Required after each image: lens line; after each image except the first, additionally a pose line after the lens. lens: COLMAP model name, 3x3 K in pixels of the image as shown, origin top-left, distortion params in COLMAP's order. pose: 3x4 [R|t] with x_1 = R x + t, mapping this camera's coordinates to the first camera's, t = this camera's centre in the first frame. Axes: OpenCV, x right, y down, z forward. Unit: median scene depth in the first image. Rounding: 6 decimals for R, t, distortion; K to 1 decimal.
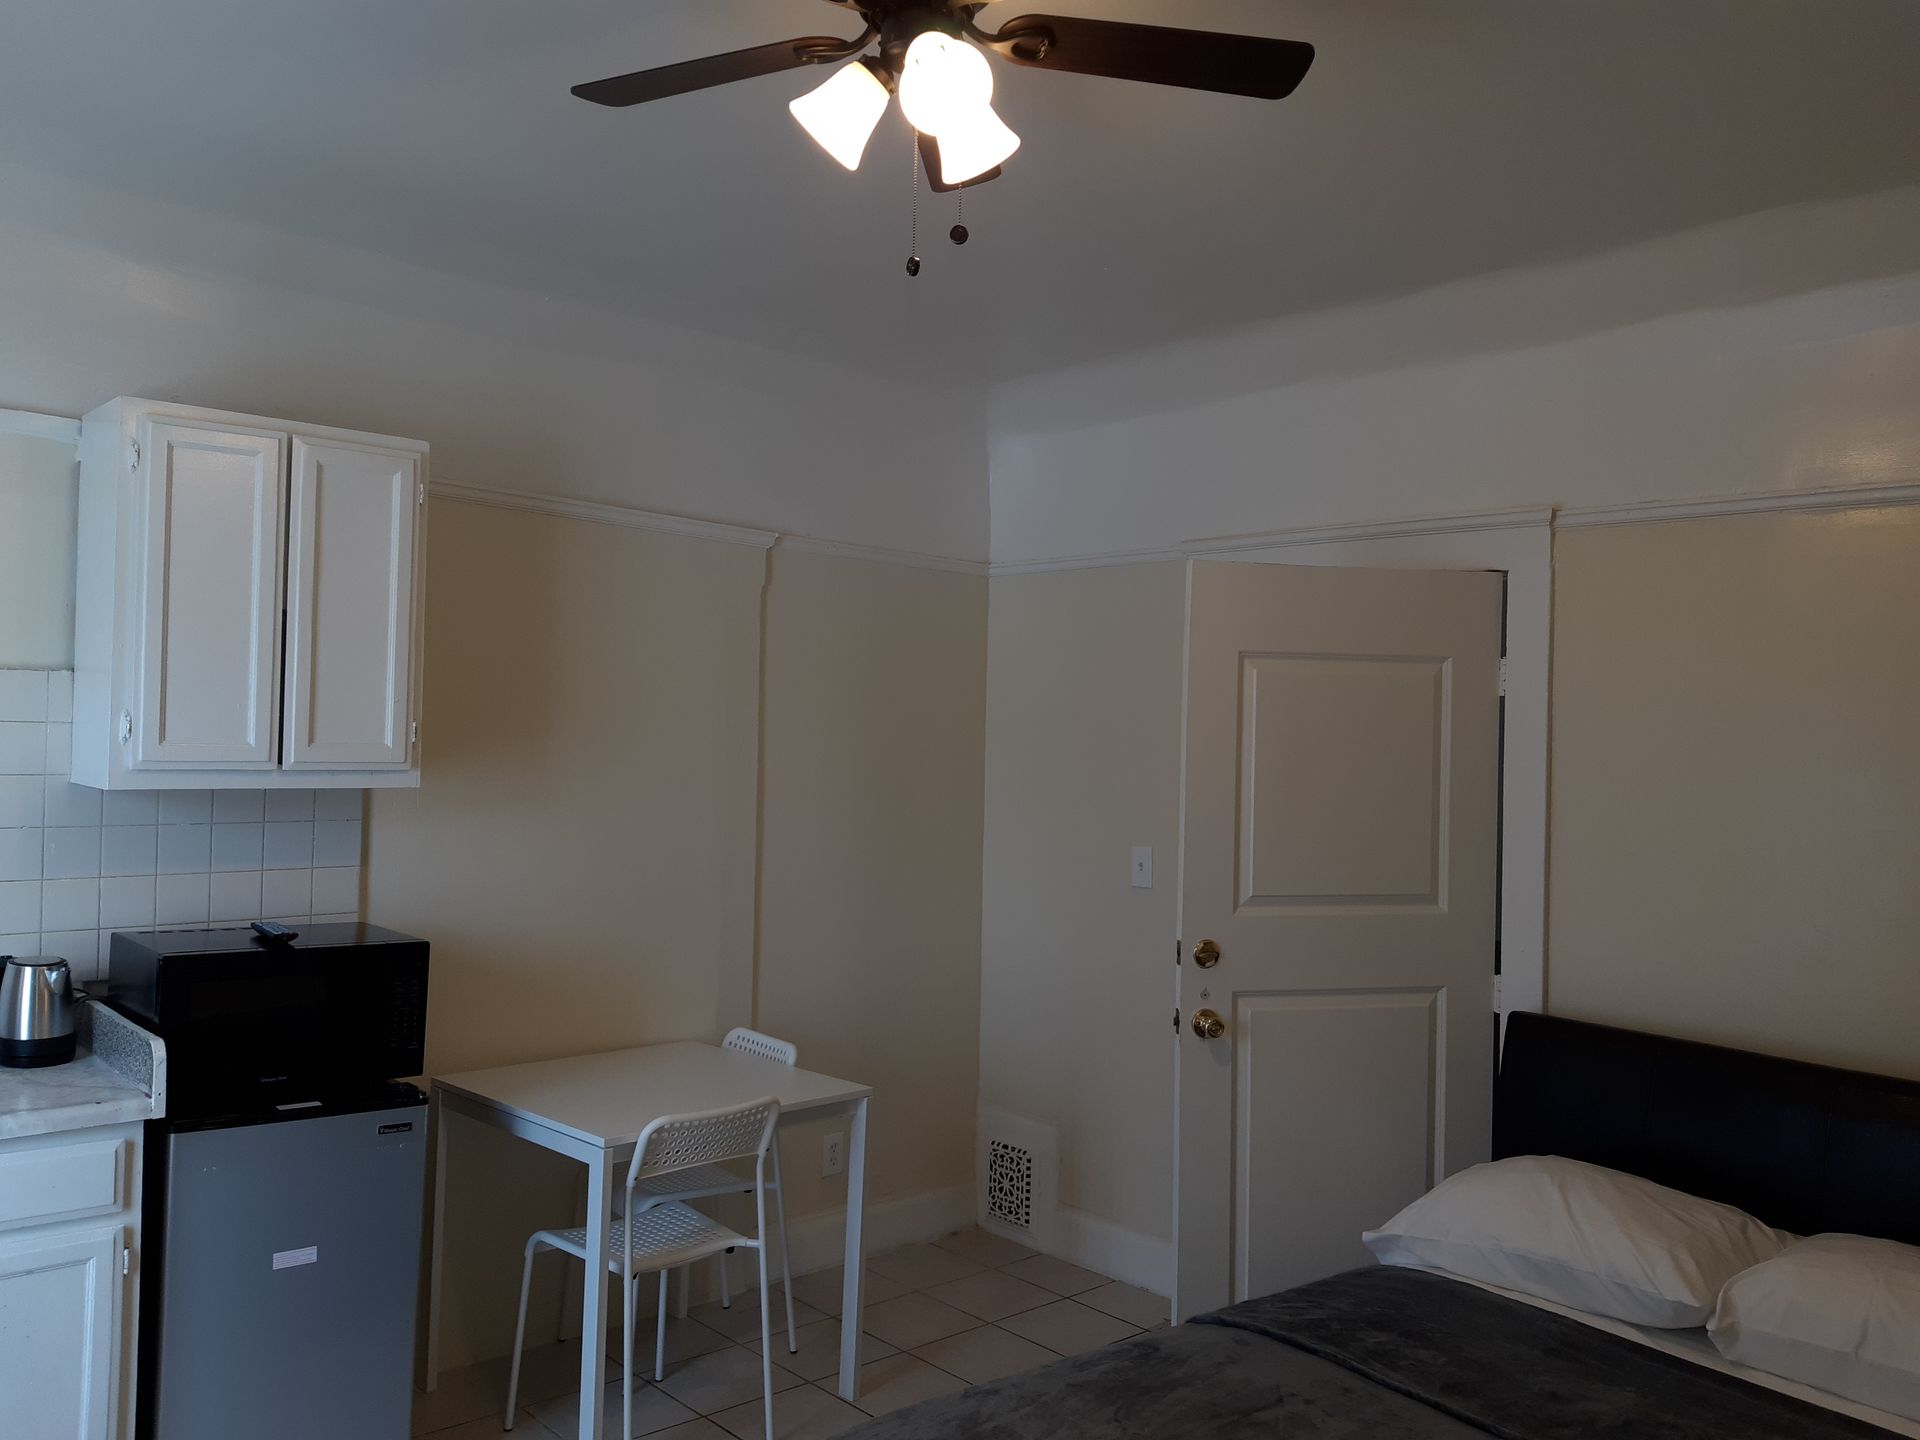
lens RADIAL K [[1496.1, 0, 969.0], [0, 1496.1, 717.2], [0, 0, 1]] dist [0.059753, -0.112236]
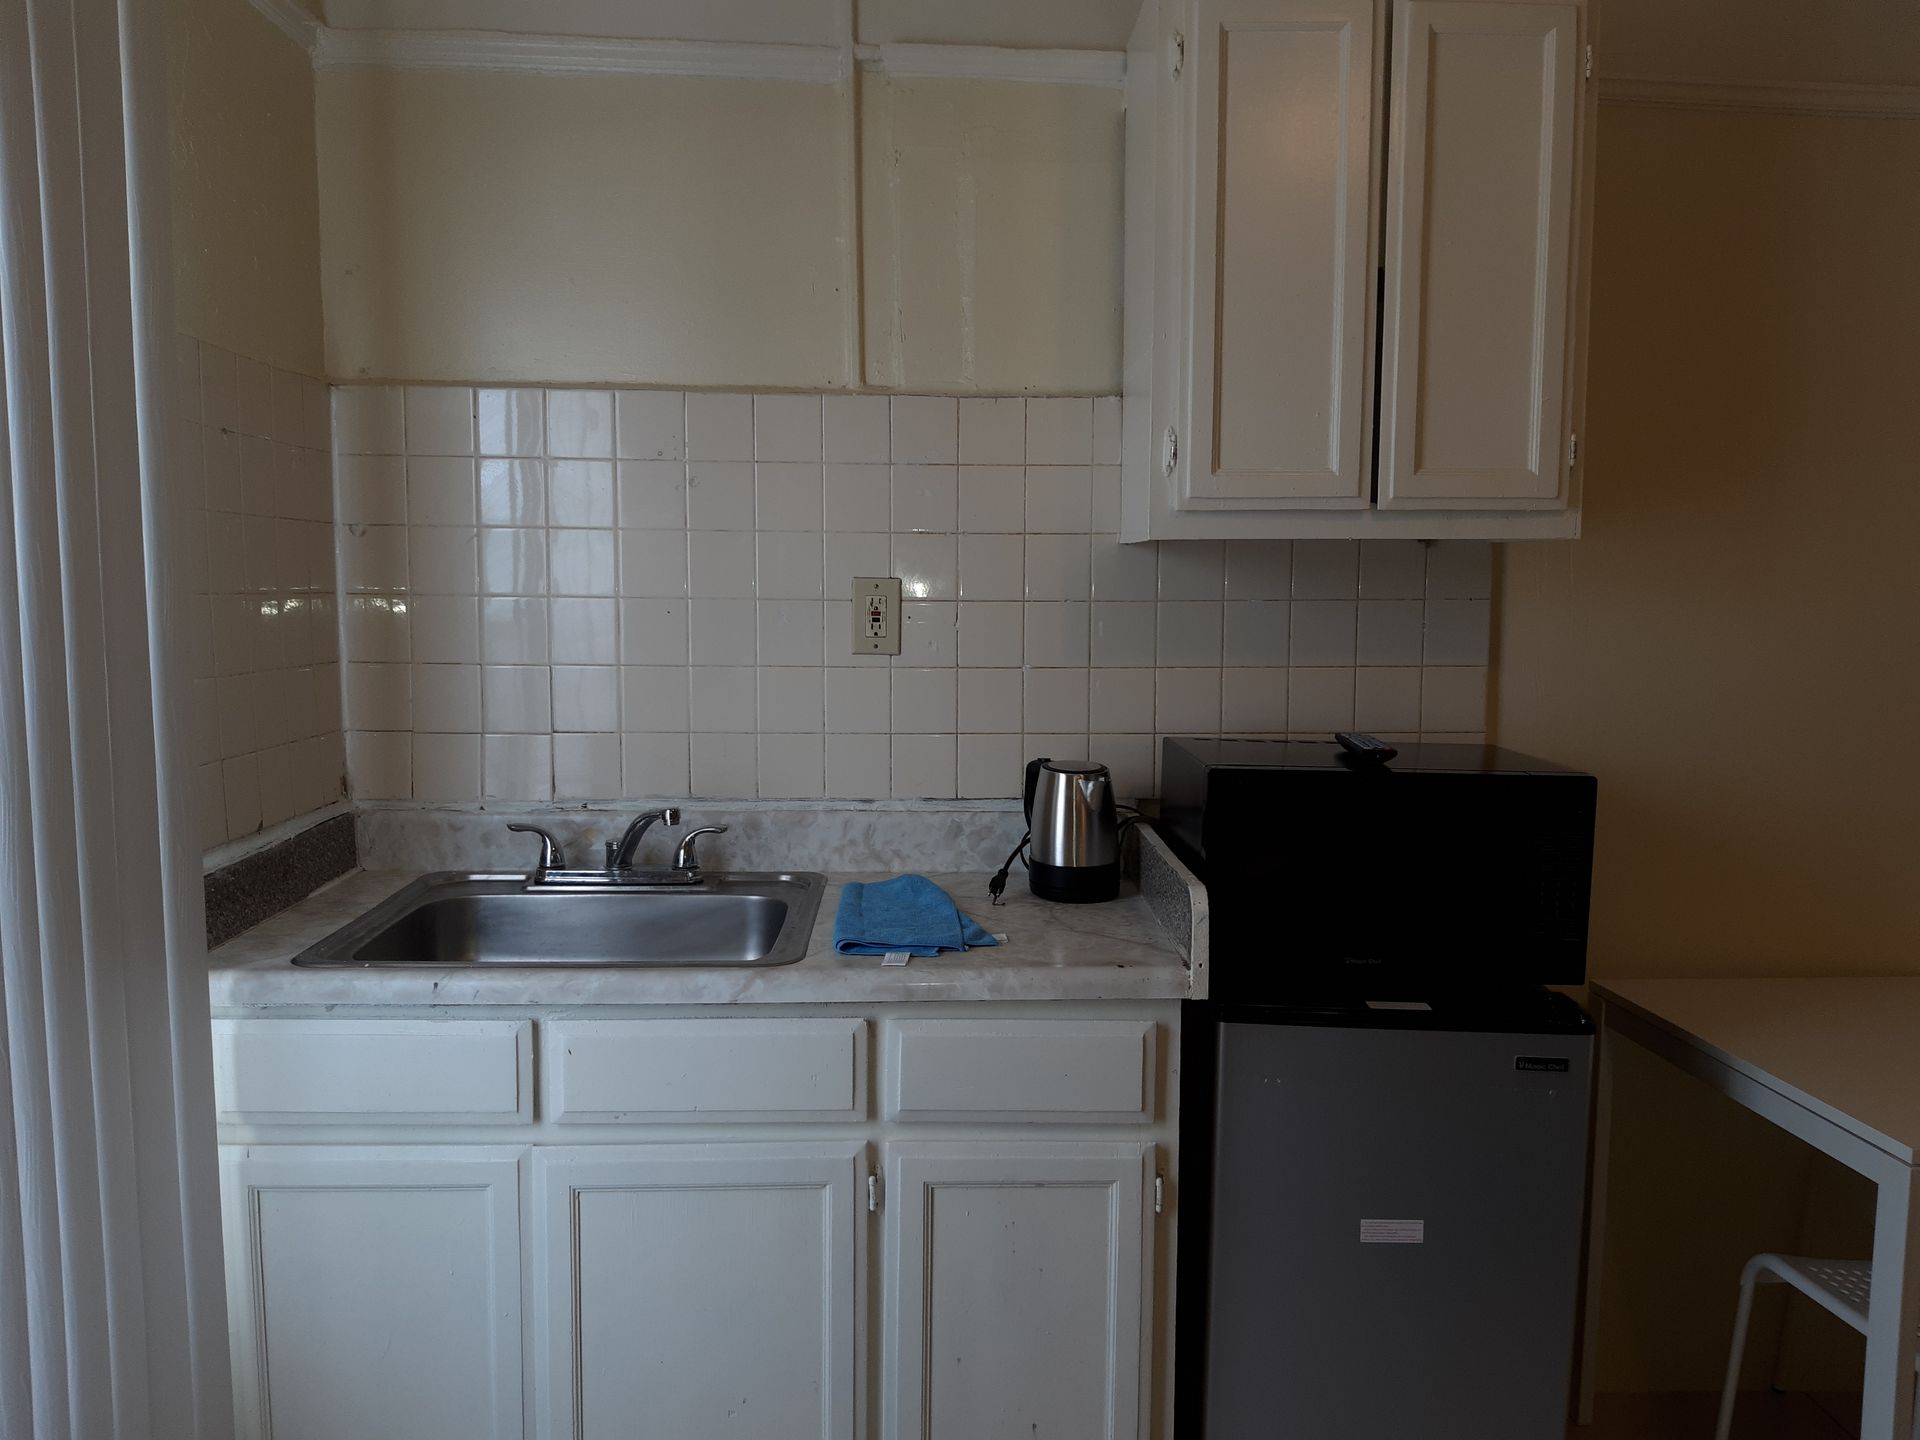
lens RADIAL K [[1496.1, 0, 987.0], [0, 1496.1, 713.2], [0, 0, 1]] dist [0.059753, -0.112236]
pose [[0.763557, 0.035737, -0.644751, -0.144927], [0.020259, 0.996650, 0.079233, 0.065940], [0.645423, -0.073561, 0.760275, 0.352659]]
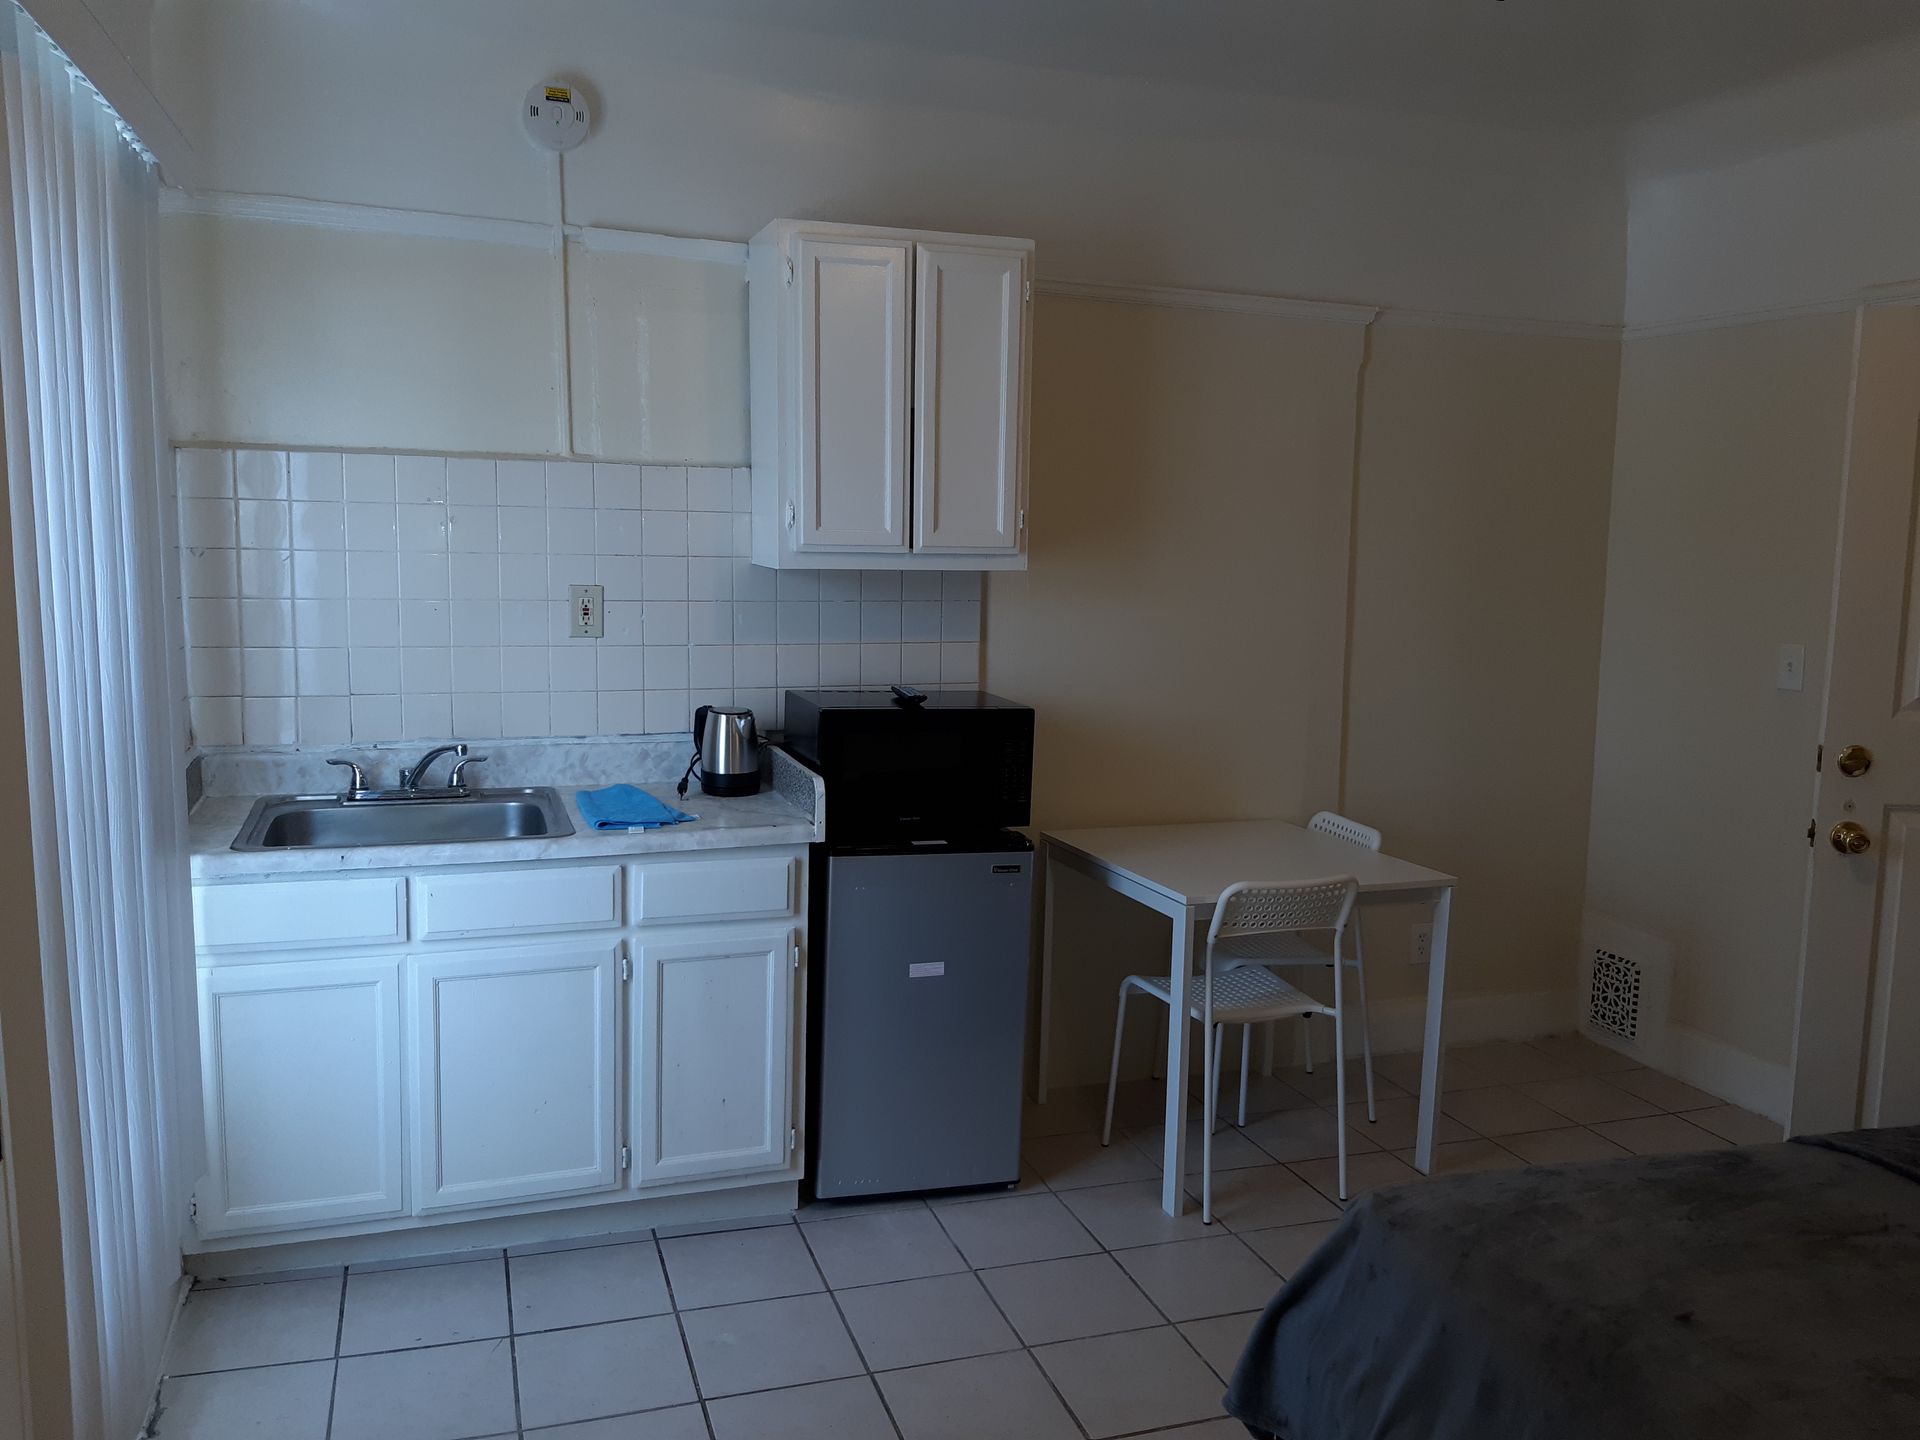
lens RADIAL K [[1496.1, 0, 963.1], [0, 1496.1, 736.7], [0, 0, 1]] dist [0.059753, -0.112236]
pose [[0.915651, 0.047068, -0.399209, 0.032549], [0.009960, 0.990160, 0.139587, 0.014424], [0.401850, -0.131789, 0.906172, -0.020226]]
